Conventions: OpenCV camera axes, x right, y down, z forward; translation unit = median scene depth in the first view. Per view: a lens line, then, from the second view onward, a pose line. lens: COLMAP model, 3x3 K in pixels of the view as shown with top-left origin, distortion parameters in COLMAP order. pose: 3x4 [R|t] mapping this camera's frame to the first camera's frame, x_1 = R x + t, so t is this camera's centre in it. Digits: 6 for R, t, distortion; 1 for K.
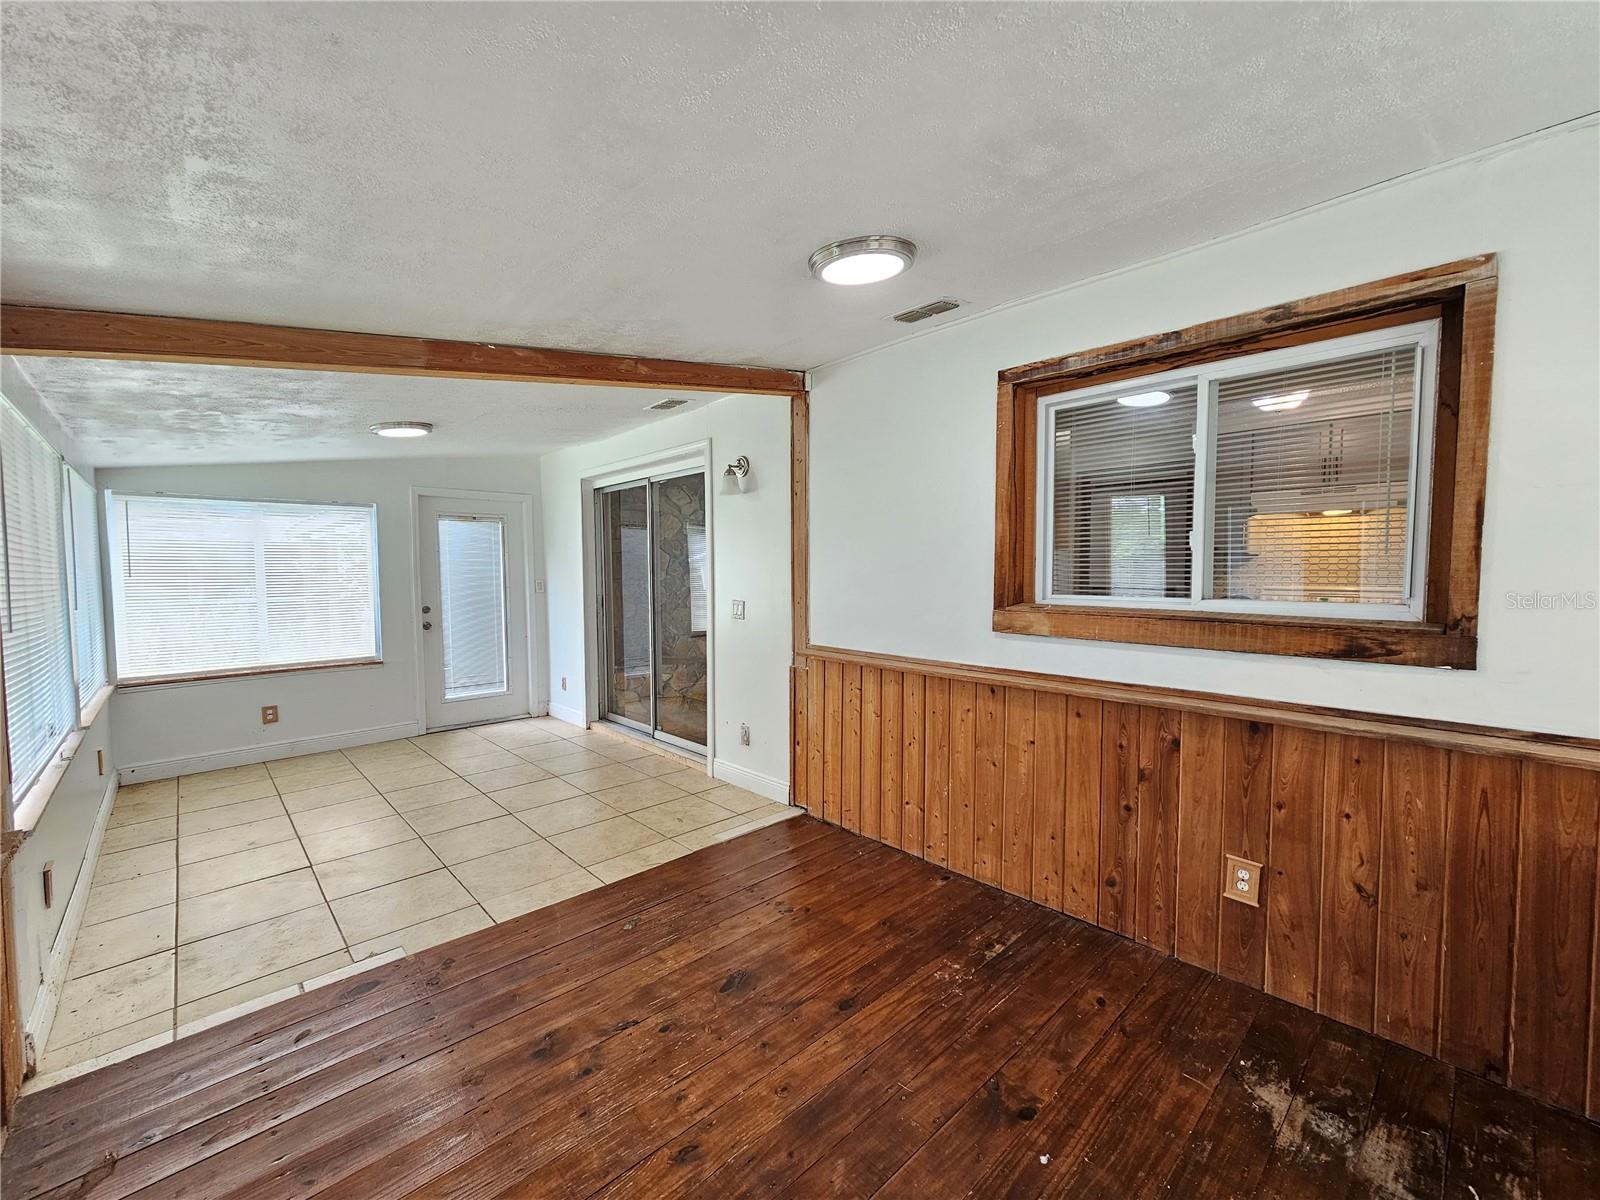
lens RADIAL K [[659.4, 0, 796.9], [0, 659.4, 602.2], [0, 0, 1]] dist [0.000040, 0.000155]
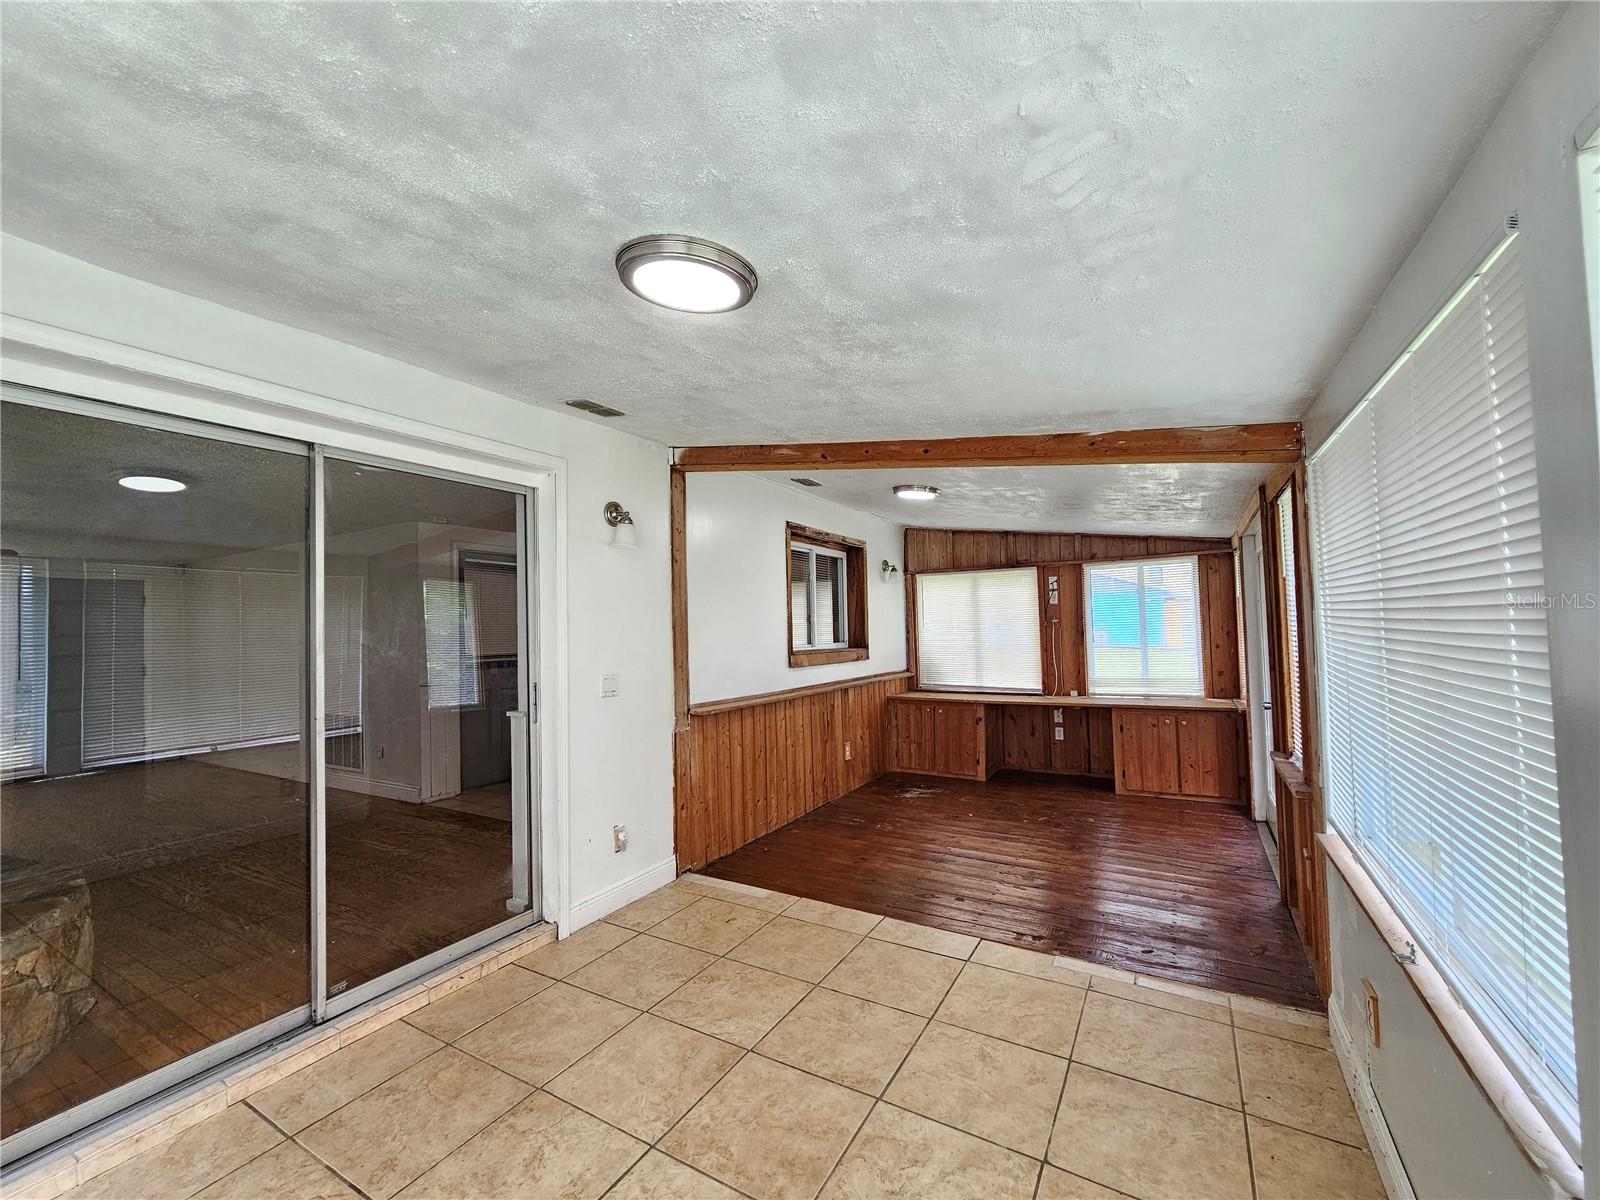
lens RADIAL K [[653.5, 0, 795.1], [0, 653.5, 608.1], [0, 0, 1]] dist [-0.001389, -0.000346]
pose [[-0.281193, 0.048982, 0.958400, -1.215172], [0.081186, 0.996330, -0.027101, -0.056926], [-0.956211, 0.070188, -0.284138, 1.314938]]
